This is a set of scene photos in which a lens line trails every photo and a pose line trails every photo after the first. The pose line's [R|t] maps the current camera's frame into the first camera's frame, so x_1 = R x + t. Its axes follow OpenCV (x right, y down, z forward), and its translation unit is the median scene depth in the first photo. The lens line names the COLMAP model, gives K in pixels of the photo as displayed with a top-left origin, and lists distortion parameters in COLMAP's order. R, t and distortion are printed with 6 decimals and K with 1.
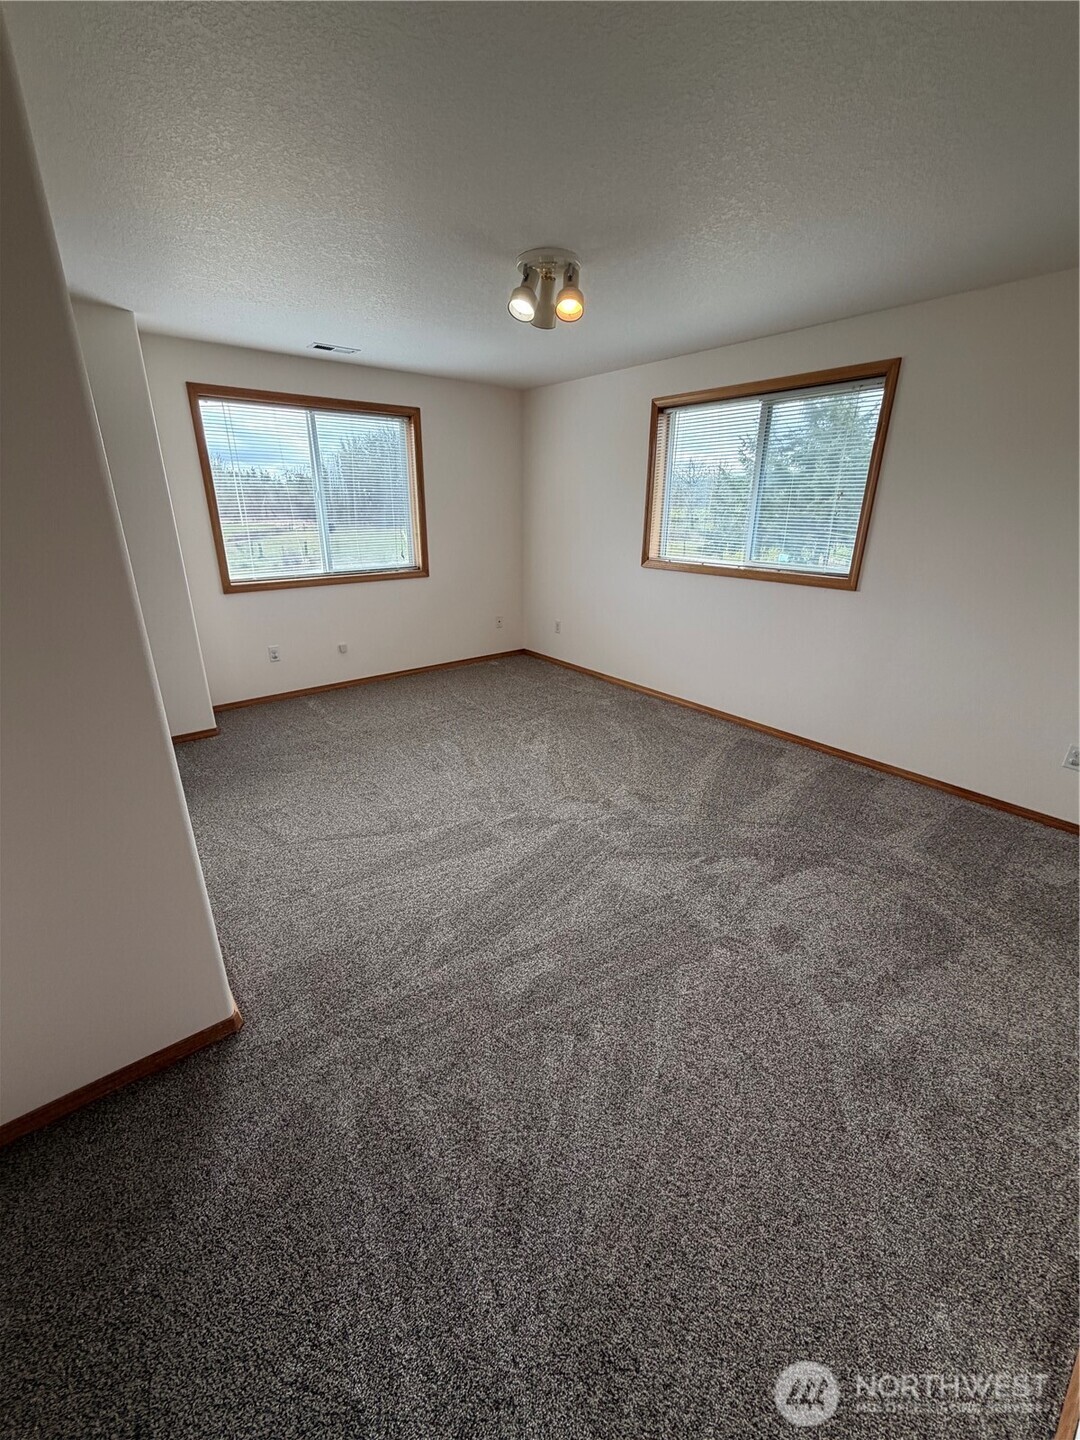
lens RADIAL K [[573.7, 0, 540.0], [0, 573.7, 720.0], [0, 0, 1]] dist [0.000125, 0.000287]
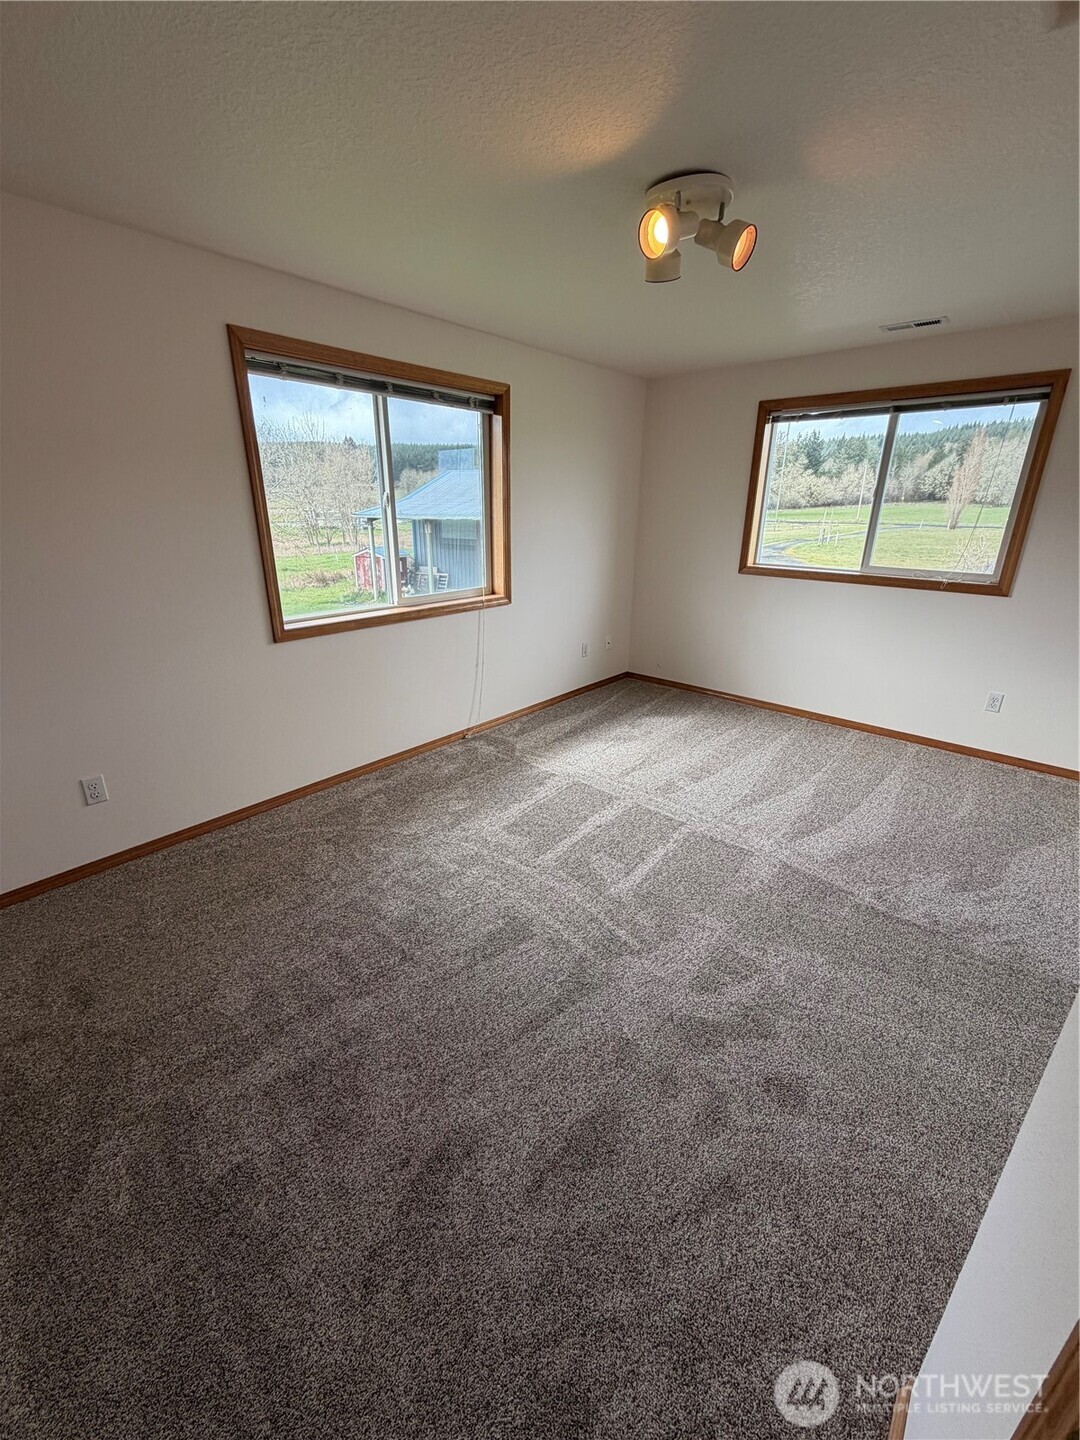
lens RADIAL K [[573.7, 0, 540.0], [0, 573.7, 720.0], [0, 0, 1]] dist [0.000125, 0.000287]
pose [[0.948613, -0.122395, 0.291810, -0.511199], [0.114654, 0.992450, 0.043550, -0.125383], [-0.294937, -0.007855, 0.955484, 0.220159]]
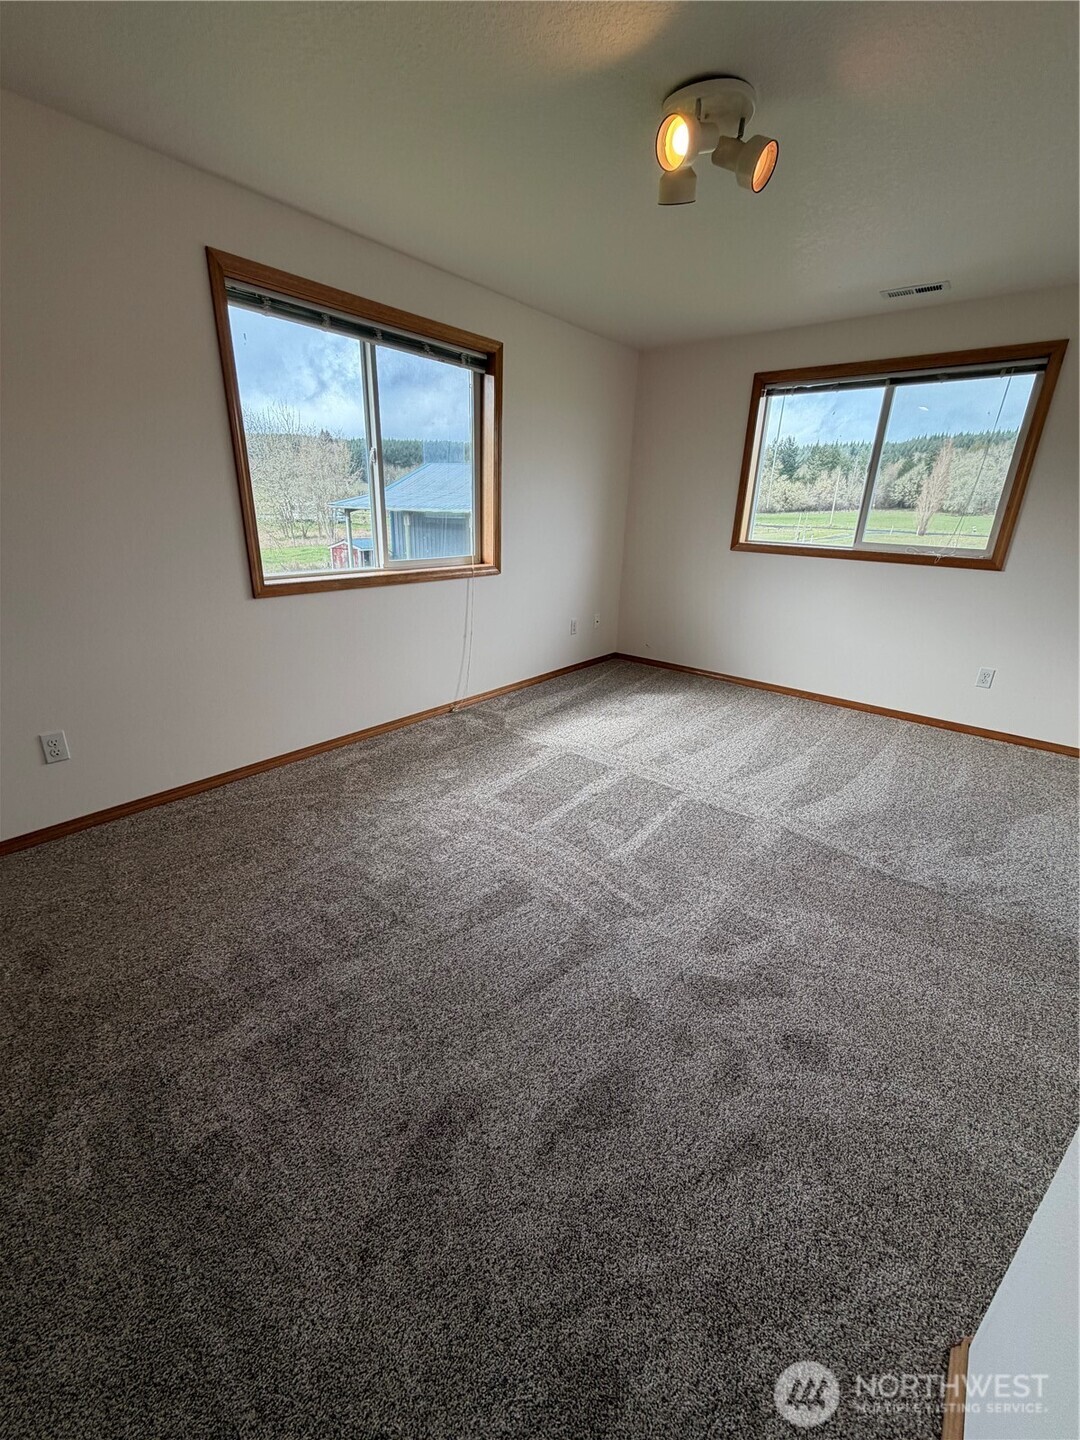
lens RADIAL K [[573.7, 0, 540.0], [0, 573.7, 720.0], [0, 0, 1]] dist [0.000125, 0.000287]
pose [[0.937171, -0.114673, 0.329486, -0.528905], [0.104231, 0.993333, 0.049248, -0.081326], [-0.332937, -0.011811, 0.942875, 0.255501]]
